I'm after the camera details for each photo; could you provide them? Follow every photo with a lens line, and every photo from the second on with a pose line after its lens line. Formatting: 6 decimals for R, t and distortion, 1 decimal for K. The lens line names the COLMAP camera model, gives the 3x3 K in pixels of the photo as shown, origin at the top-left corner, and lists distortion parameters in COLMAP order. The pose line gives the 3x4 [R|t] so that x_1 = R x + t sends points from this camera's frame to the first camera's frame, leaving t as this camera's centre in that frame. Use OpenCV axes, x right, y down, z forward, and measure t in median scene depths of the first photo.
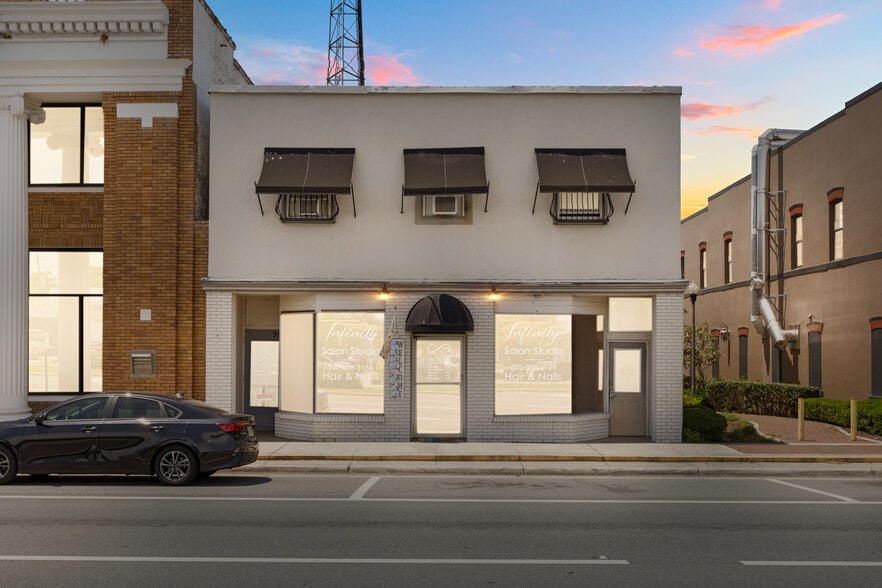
lens RADIAL K [[857.9, 0, 440.4], [0, 857.9, 339.4], [0, 0, 1]] dist [-0.003531, 0.010852]
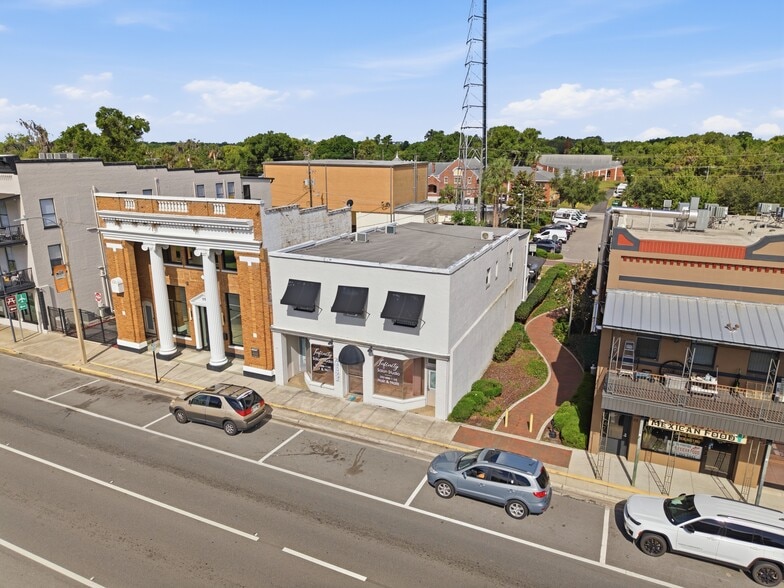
lens RADIAL K [[521.0, 0, 392.0], [0, 521.0, 294.0], [0, 0, 1]] dist [0.057481, -0.076400]
pose [[0.919534, 0.105577, -0.378565, 0.639018], [0.005478, 0.959705, 0.280957, -0.600044], [0.392973, -0.260423, 0.881903, -0.221071]]
